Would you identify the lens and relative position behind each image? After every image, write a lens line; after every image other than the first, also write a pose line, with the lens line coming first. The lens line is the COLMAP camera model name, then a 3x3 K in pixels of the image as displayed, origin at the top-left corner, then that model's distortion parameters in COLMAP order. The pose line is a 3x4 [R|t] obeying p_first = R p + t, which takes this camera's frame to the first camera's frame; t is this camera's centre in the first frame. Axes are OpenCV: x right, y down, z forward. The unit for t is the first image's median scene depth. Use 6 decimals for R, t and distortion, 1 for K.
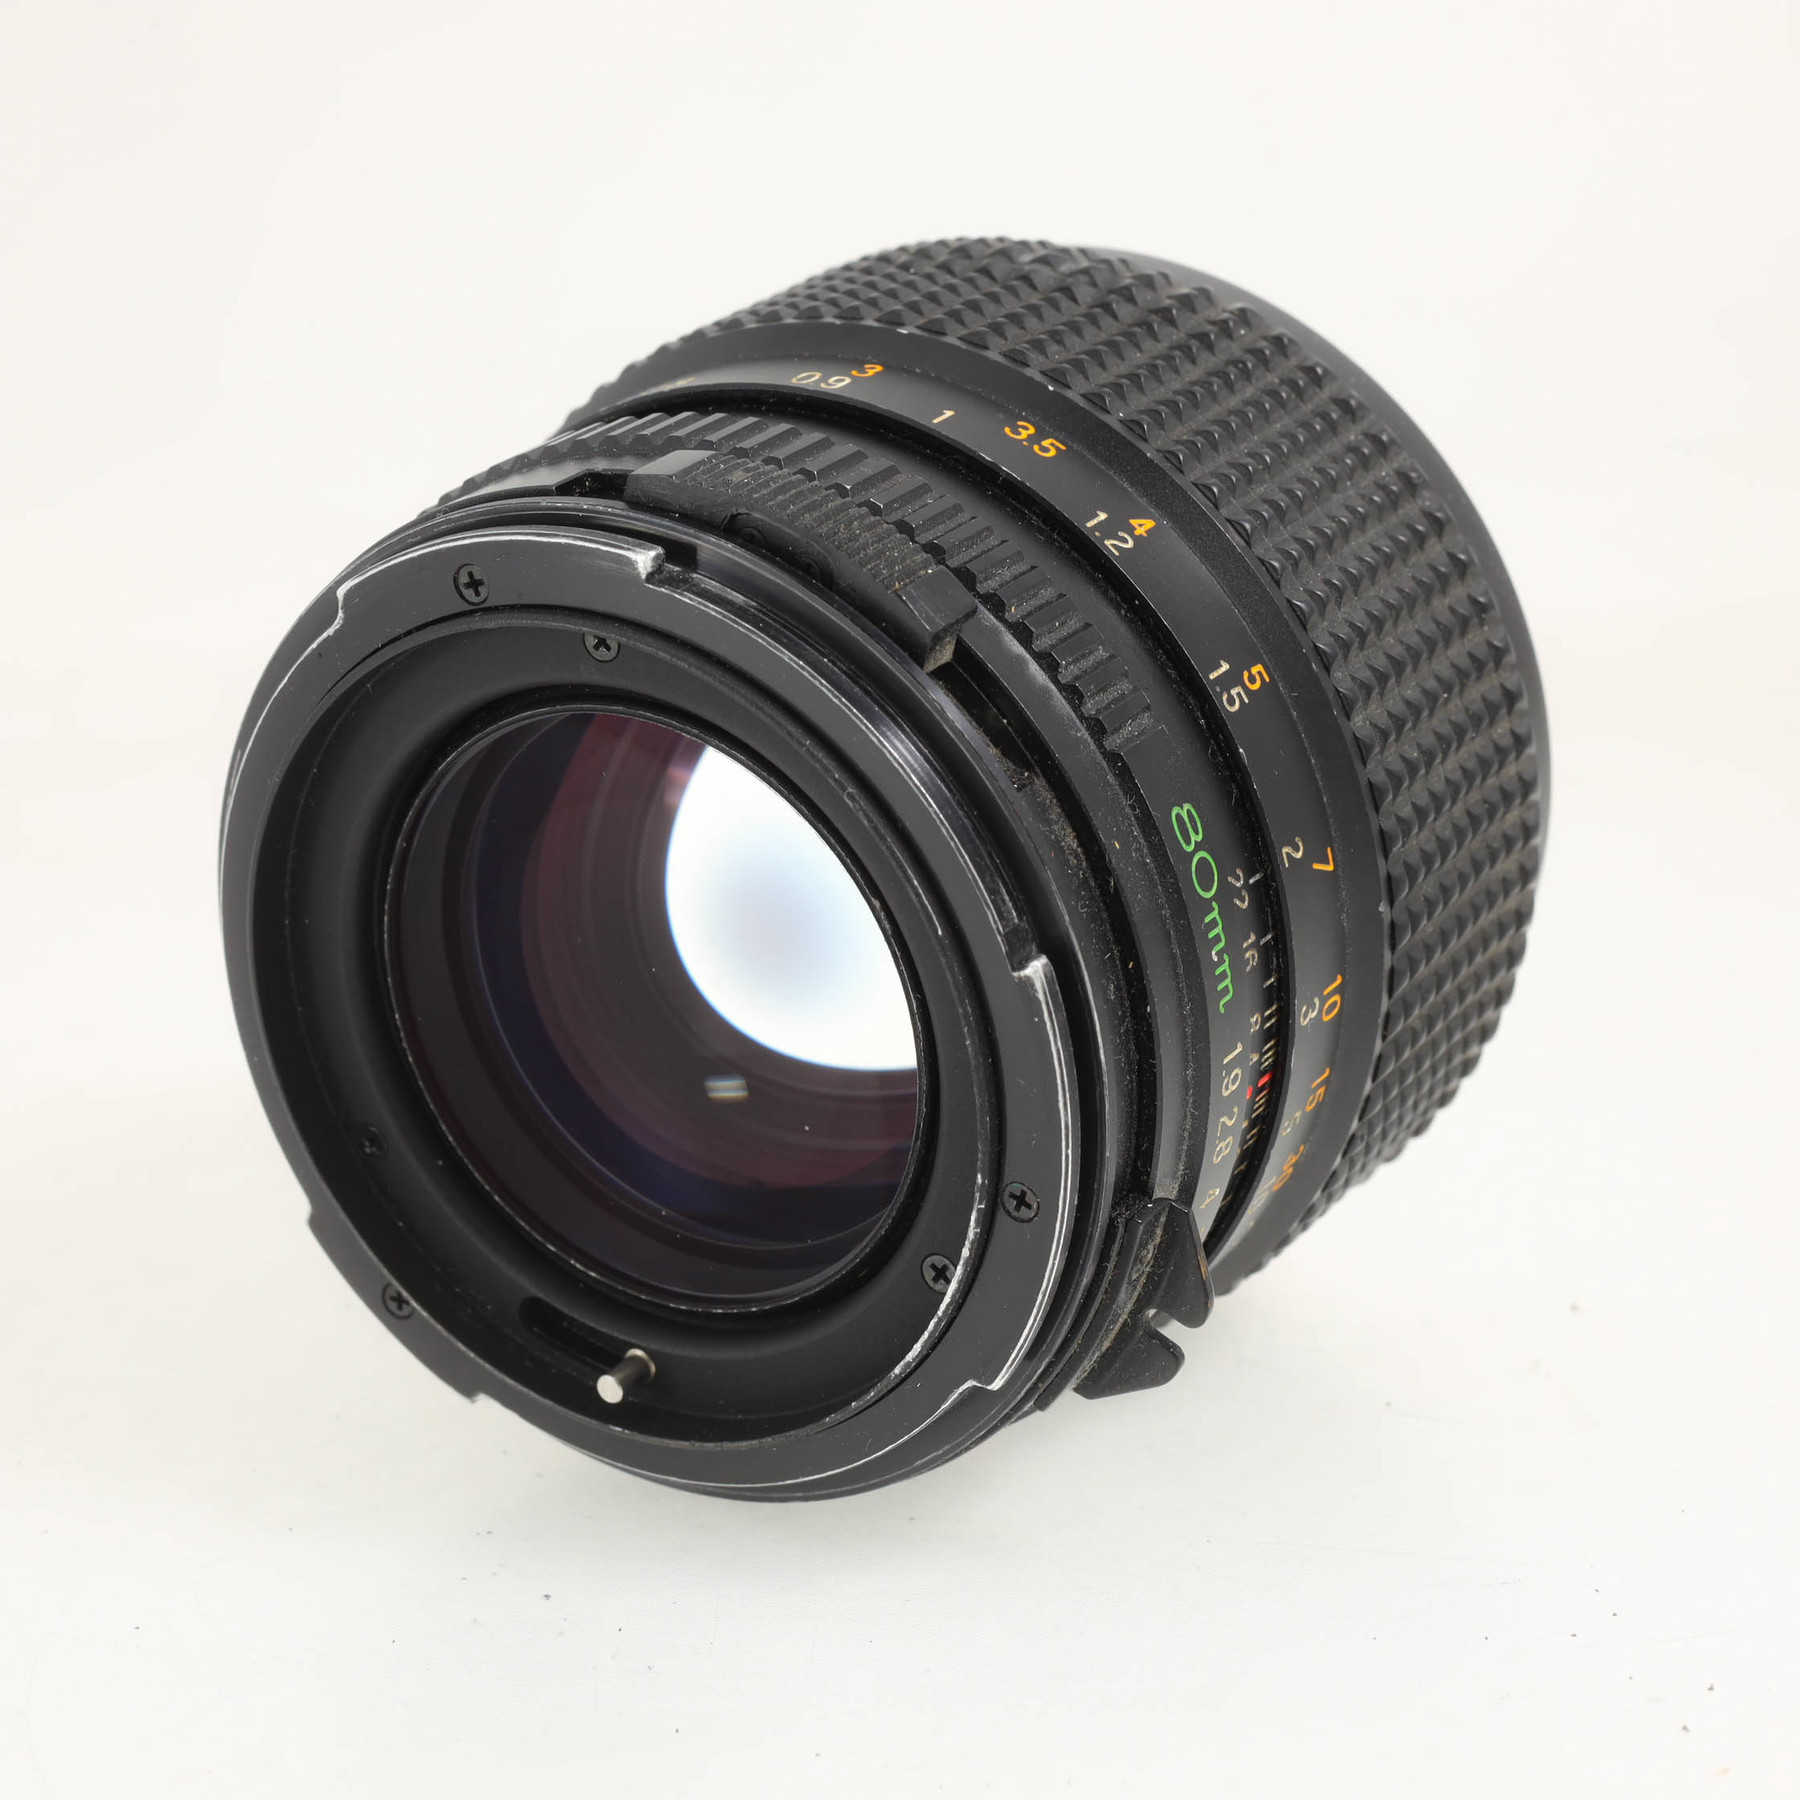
lens RADIAL K [[4173.8, 0, 900.8], [0, 4173.8, 900.1], [0, 0, 1]] dist [-0.053983, 0.000000]
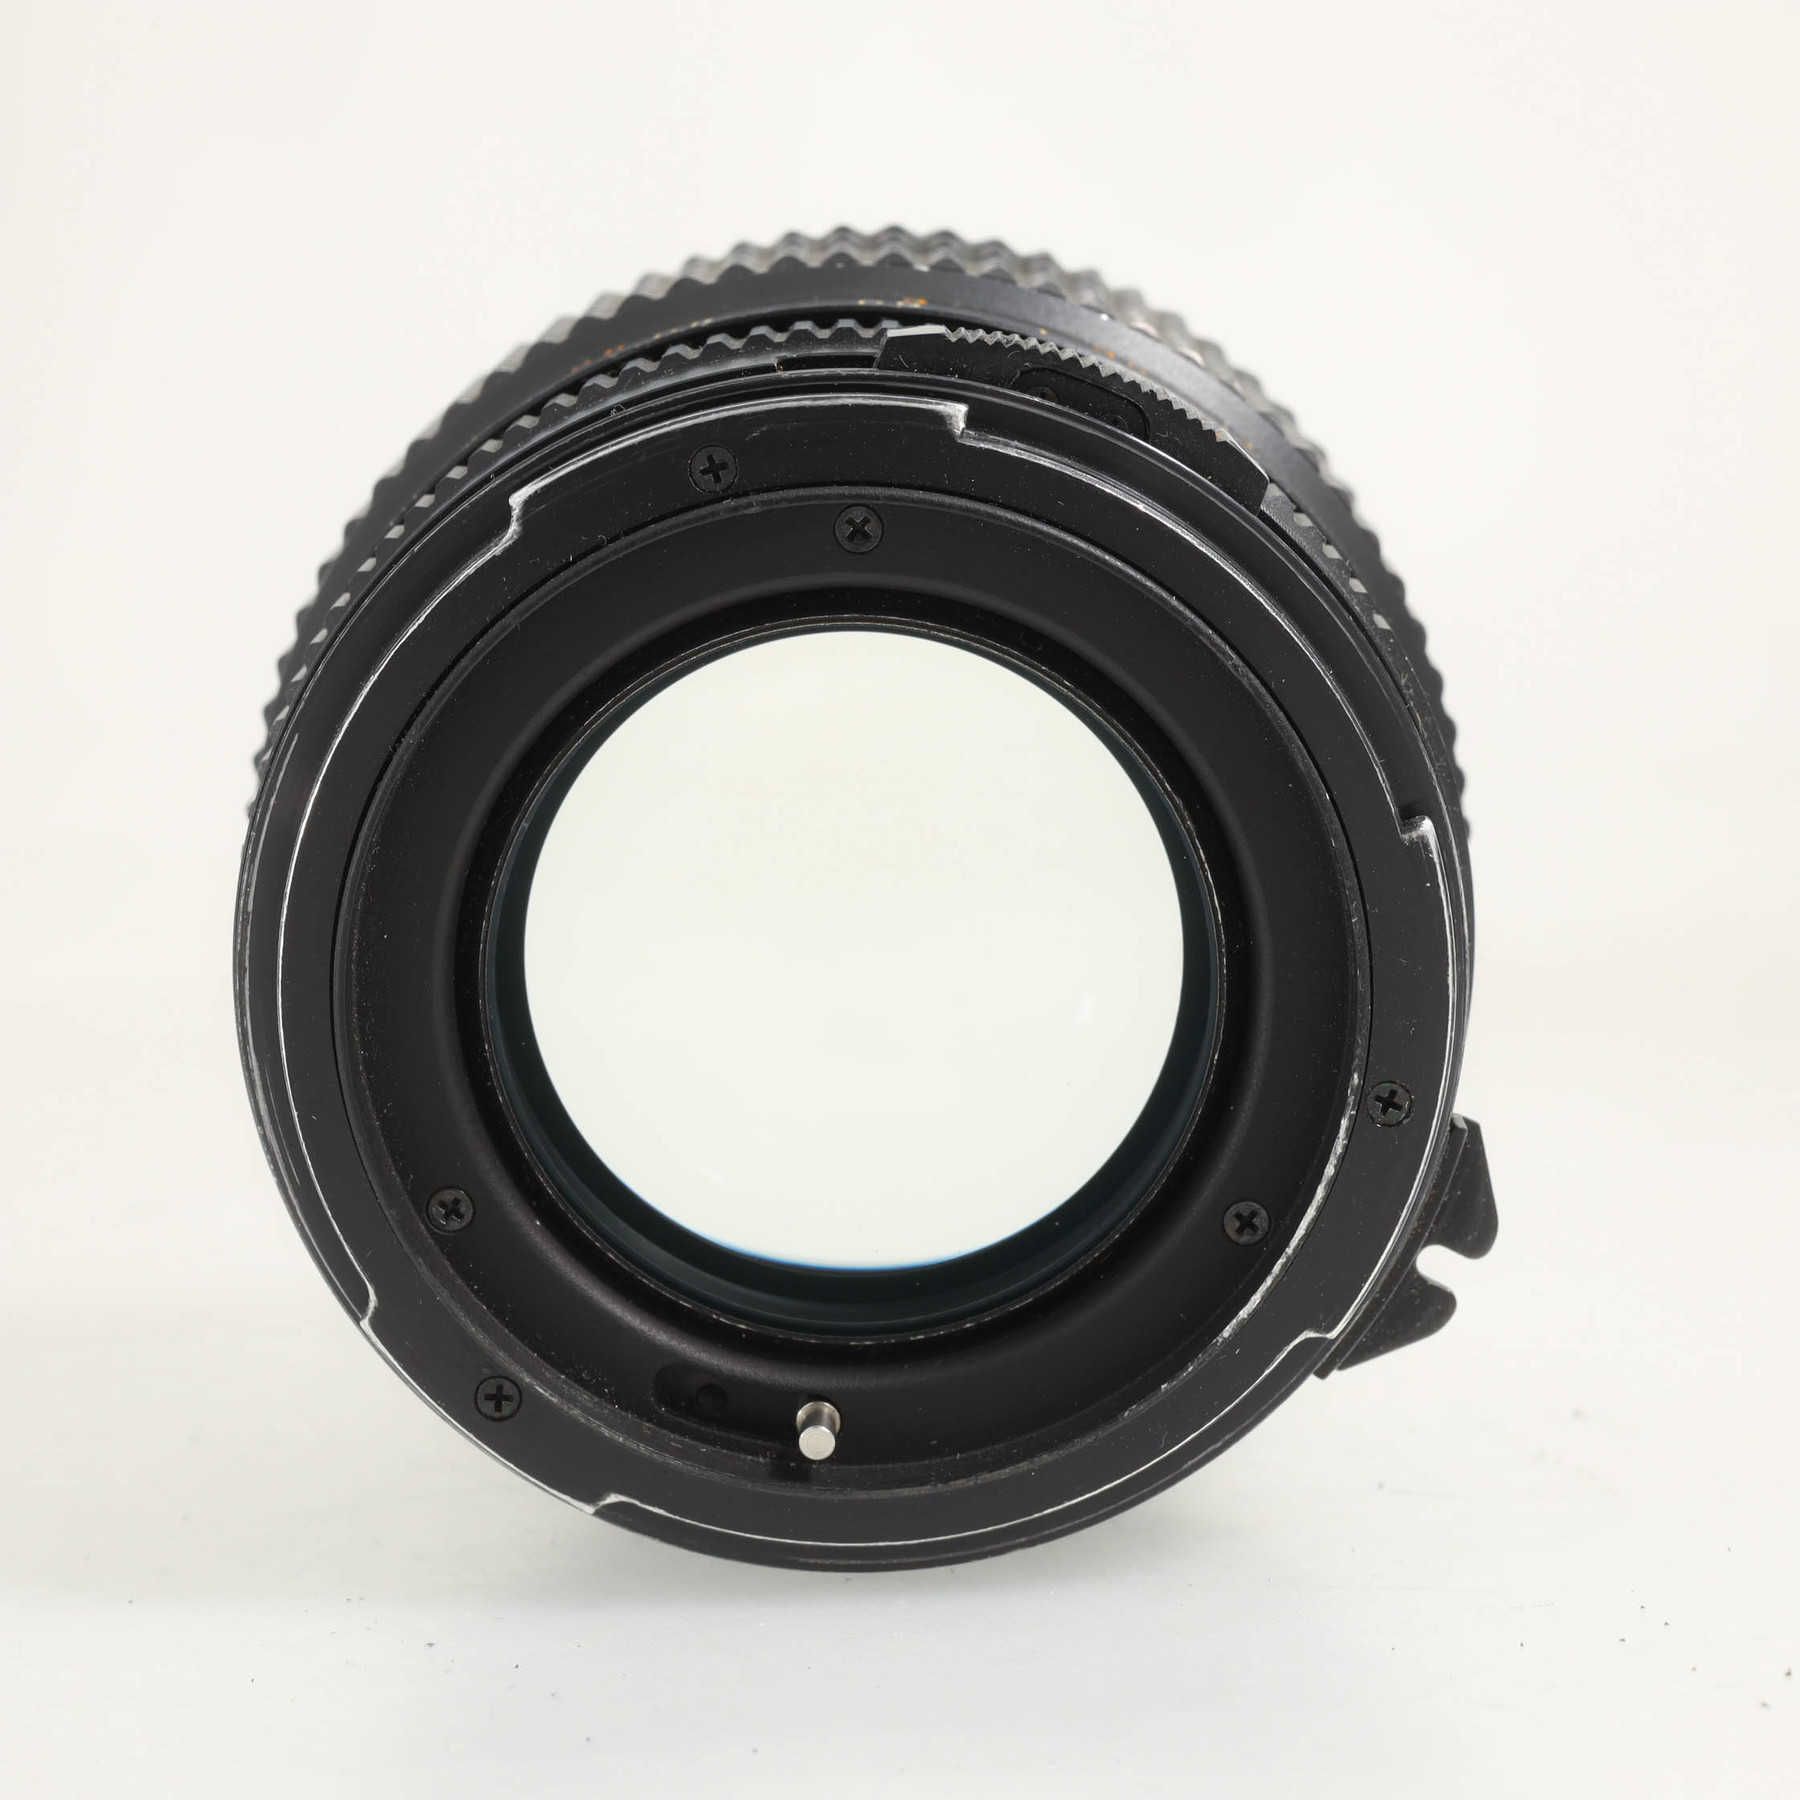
lens RADIAL K [[4173.8, 0, 900.0], [0, 4173.8, 899.3], [0, 0, 1]] dist [-0.053983, 0.000000]
pose [[0.860797, -0.044605, 0.506990, -0.511092], [0.137900, 0.979330, -0.147972, 0.145069], [-0.489910, 0.197288, 0.849156, 0.261065]]
